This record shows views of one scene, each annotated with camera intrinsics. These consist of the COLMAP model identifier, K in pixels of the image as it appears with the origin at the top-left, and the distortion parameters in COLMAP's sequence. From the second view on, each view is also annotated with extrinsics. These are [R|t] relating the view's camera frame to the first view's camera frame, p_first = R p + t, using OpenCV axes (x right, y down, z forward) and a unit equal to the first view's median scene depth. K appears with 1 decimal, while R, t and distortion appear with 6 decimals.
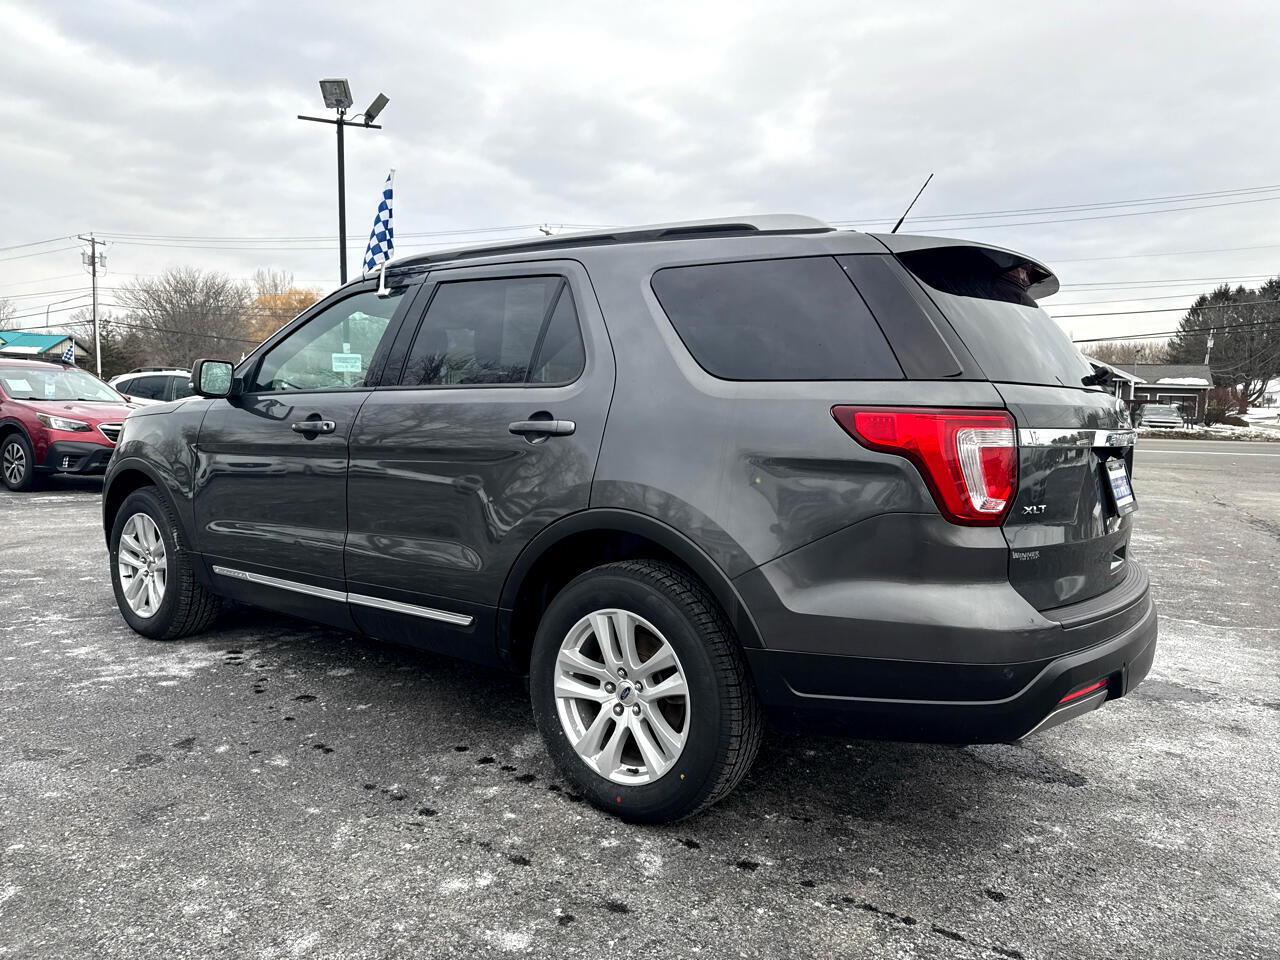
lens RADIAL K [[892.2, 0, 632.8], [0, 892.2, 462.1], [0, 0, 1]] dist [0.036134, -0.034595]
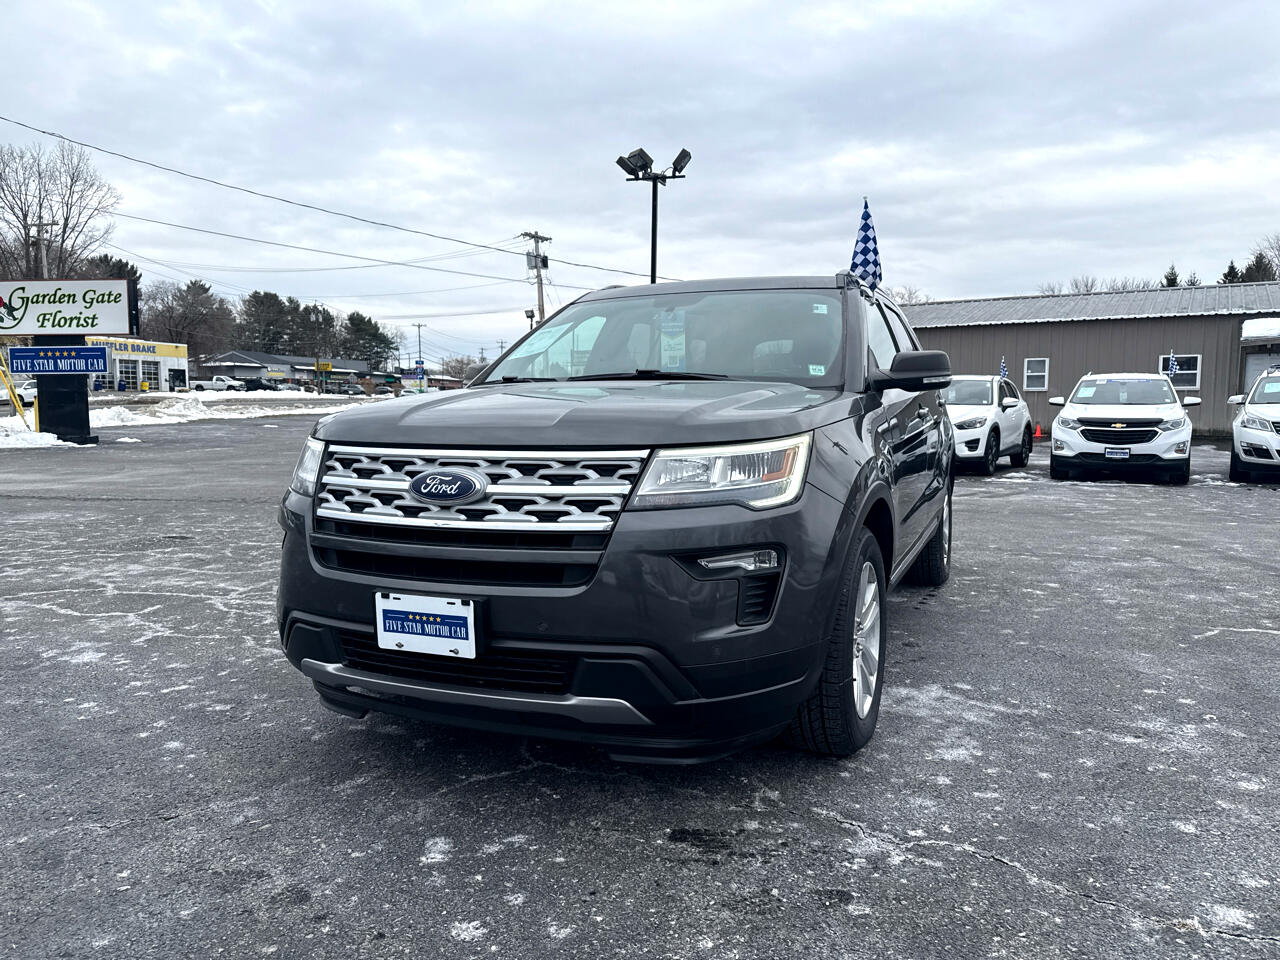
lens RADIAL K [[892.2, 0, 653.5], [0, 892.2, 477.9], [0, 0, 1]] dist [0.036134, -0.034595]
pose [[-0.244921, -0.113000, 0.962936, -1.625442], [0.051951, 0.990228, 0.129417, -0.143127], [-0.968150, 0.081723, -0.236657, 1.860019]]
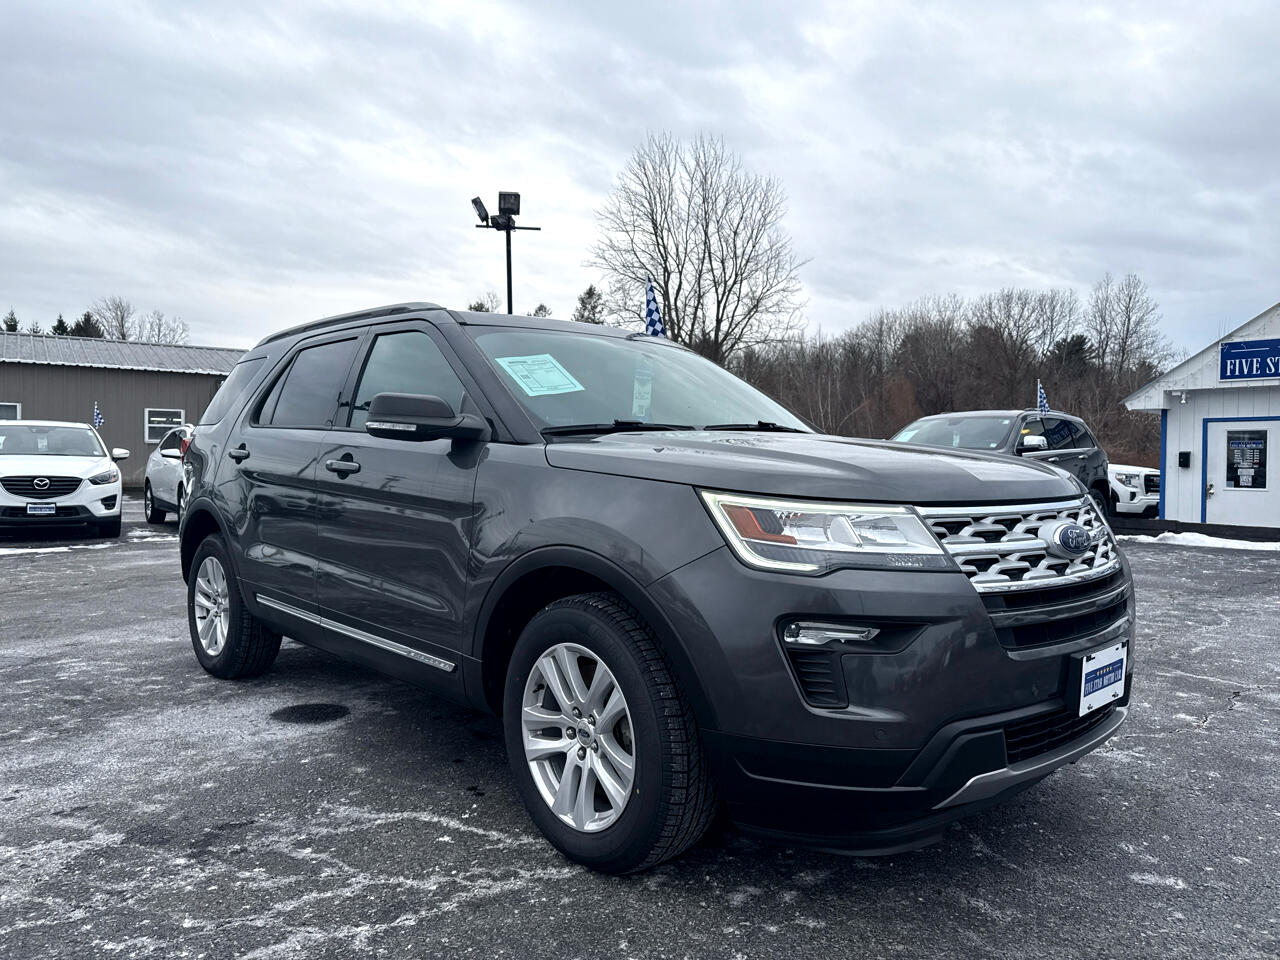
lens RADIAL K [[892.2, 0, 636.4], [0, 892.2, 483.9], [0, 0, 1]] dist [0.036134, -0.034595]
pose [[-0.984938, -0.045388, 0.166843, -0.569476], [-0.030235, 0.995275, 0.092264, -0.155015], [-0.170243, 0.085830, -0.981657, 2.701289]]
